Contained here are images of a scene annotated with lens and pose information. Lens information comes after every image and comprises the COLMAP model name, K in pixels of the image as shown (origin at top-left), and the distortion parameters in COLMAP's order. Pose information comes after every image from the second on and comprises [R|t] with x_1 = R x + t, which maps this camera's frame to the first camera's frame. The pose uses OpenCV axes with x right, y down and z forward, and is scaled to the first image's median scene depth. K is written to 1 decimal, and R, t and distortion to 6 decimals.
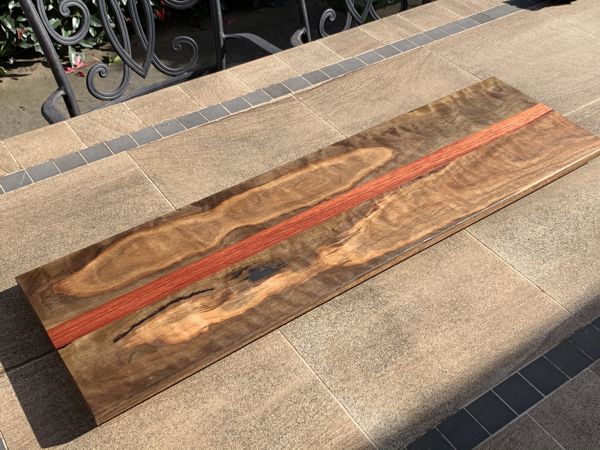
lens RADIAL K [[692.0, 0, 300.0], [0, 692.0, 225.0], [0, 0, 1]] dist [0.125802, -0.389411]
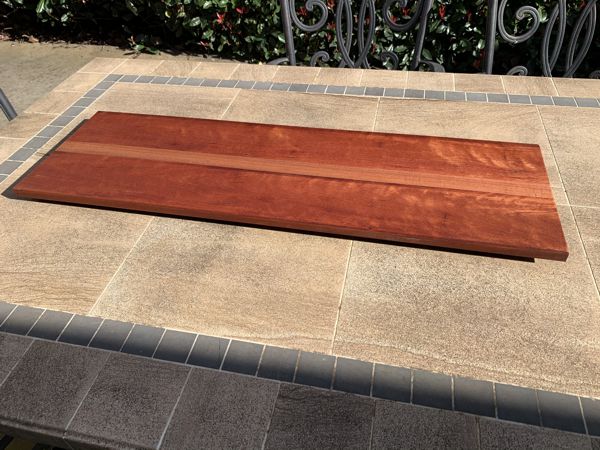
lens RADIAL K [[458.4, 0, 302.6], [0, 458.4, 224.1], [0, 0, 1]] dist [0.002547, -0.004309]
pose [[0.683514, 0.457791, -0.568539, 0.578455], [-0.447558, 0.878138, 0.169015, -0.088481], [0.576629, 0.138930, 0.805107, 0.400195]]
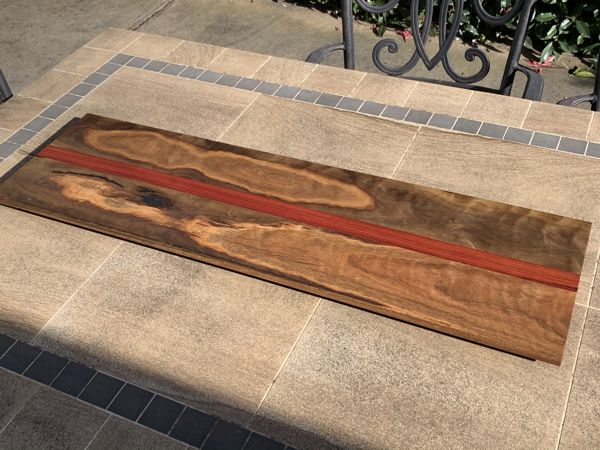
lens RADIAL K [[692.0, 0, 300.0], [0, 692.0, 225.0], [0, 0, 1]] dist [0.125802, -0.389411]
pose [[0.503218, 0.542978, -0.672270, 0.806477], [-0.527648, 0.809153, 0.258572, -0.304638], [0.684368, 0.224604, 0.693681, 0.313718]]
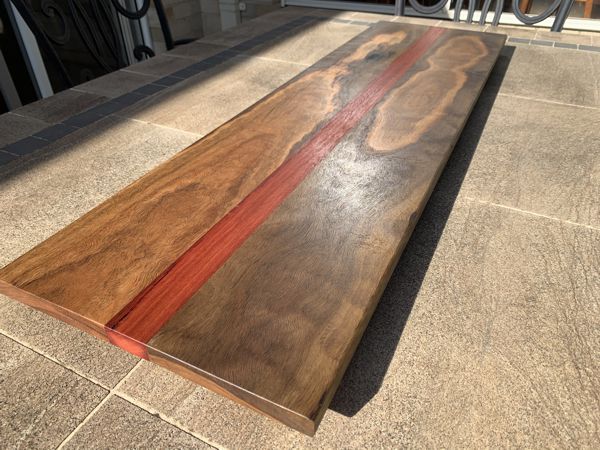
lens RADIAL K [[460.4, 0, 300.0], [0, 460.4, 225.0], [0, 0, 1]] dist [0.003682, -0.002890]
pose [[-0.878505, 0.272124, -0.392654, 0.423504], [-0.326154, 0.258924, 0.909166, -0.506443], [0.349073, 0.926772, -0.138711, 1.208803]]
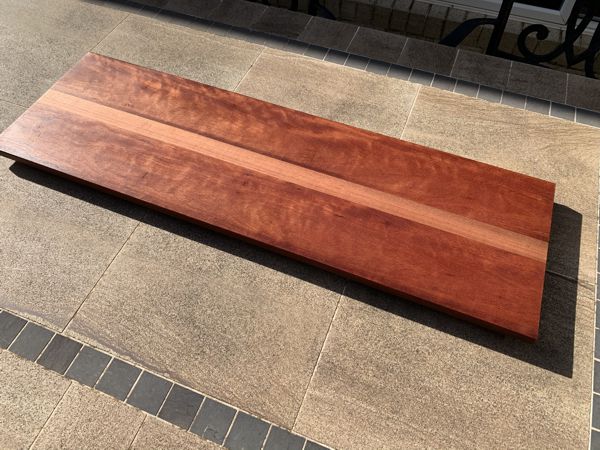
lens RADIAL K [[458.4, 0, 302.6], [0, 458.4, 224.1], [0, 0, 1]] dist [0.002547, -0.004309]
pose [[-0.560402, -0.693269, 0.453132, -0.369677], [0.547514, 0.100411, 0.830750, -0.586954], [-0.621433, 0.713650, 0.323304, 0.791398]]
